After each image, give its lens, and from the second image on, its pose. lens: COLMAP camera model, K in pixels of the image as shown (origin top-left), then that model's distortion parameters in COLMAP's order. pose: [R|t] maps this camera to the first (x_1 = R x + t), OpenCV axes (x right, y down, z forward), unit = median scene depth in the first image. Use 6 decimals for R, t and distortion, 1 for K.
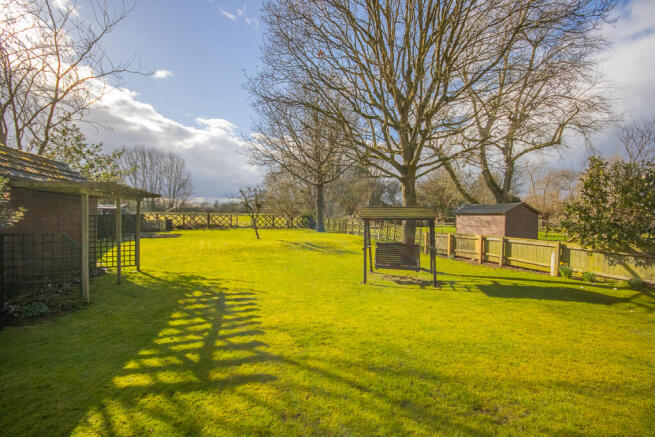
lens RADIAL K [[301.9, 0, 327.5], [0, 301.9, 218.5], [0, 0, 1]] dist [0.000656, 0.000034]
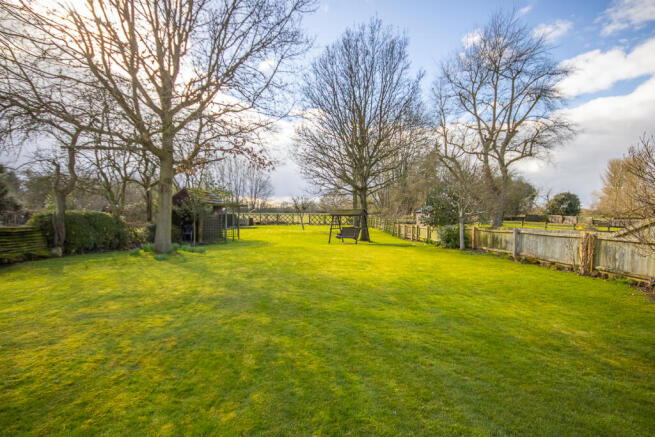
lens RADIAL K [[348.6, 0, 327.5], [0, 348.6, 218.5], [0, 0, 1]] dist [0.003578, 0.000333]
pose [[0.964552, -0.008245, -0.263763, 0.238322], [0.008137, 0.999966, -0.001500, 0.009670], [0.263767, -0.000700, 0.964586, -0.455429]]
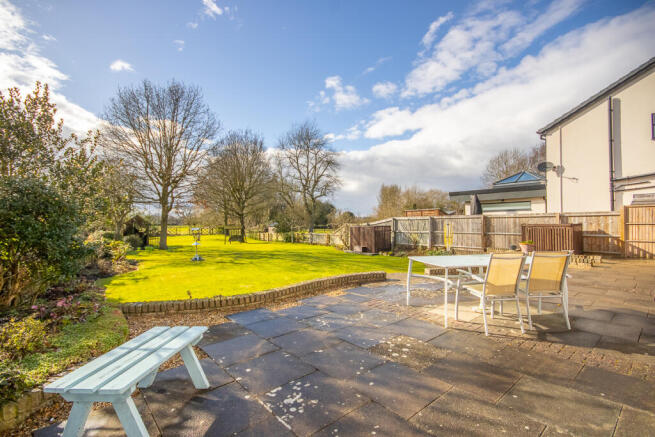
lens RADIAL K [[301.9, 0, 327.5], [0, 301.9, 218.5], [0, 0, 1]] dist [0.000656, 0.000034]
pose [[0.976747, -0.029906, 0.212298, 0.189730], [0.035052, 0.999175, -0.020513, -0.002366], [-0.211510, 0.027477, 0.976990, -0.987903]]
